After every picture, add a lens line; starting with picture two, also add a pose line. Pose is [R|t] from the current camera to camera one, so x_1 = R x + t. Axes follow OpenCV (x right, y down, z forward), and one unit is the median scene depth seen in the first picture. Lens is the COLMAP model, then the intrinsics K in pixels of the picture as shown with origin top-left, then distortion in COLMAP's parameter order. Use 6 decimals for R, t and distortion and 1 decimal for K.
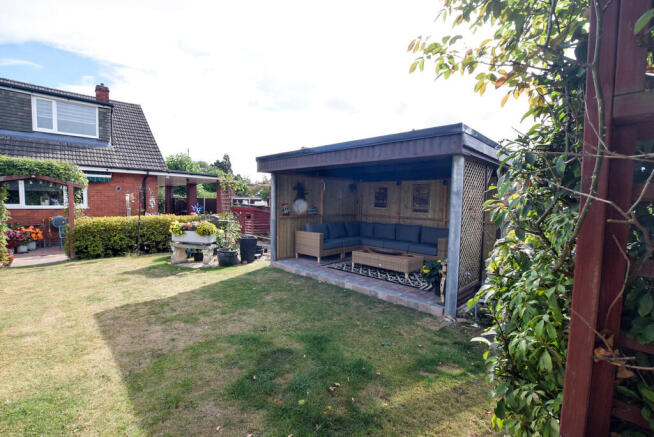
lens RADIAL K [[290.6, 0, 329.7], [0, 290.6, 220.3], [0, 0, 1]] dist [0.000156, -0.000013]
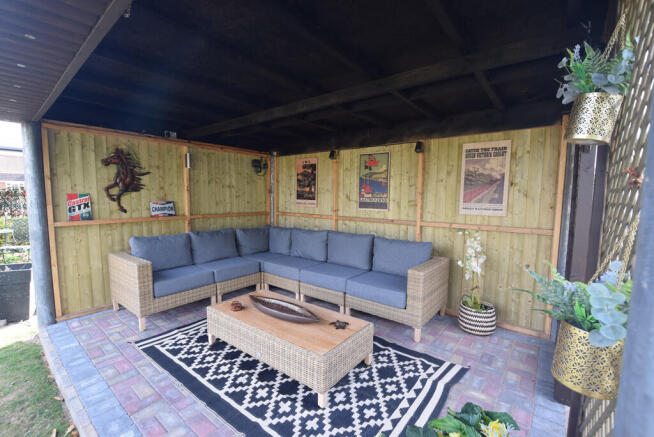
lens RADIAL K [[290.6, 0, 324.5], [0, 290.6, 219.4], [0, 0, 1]] dist [0.000156, -0.000013]
pose [[0.995007, -0.019496, 0.097880, 0.165116], [0.017488, 0.999620, 0.021330, -0.018917], [-0.098259, -0.019512, 0.994970, 0.465137]]
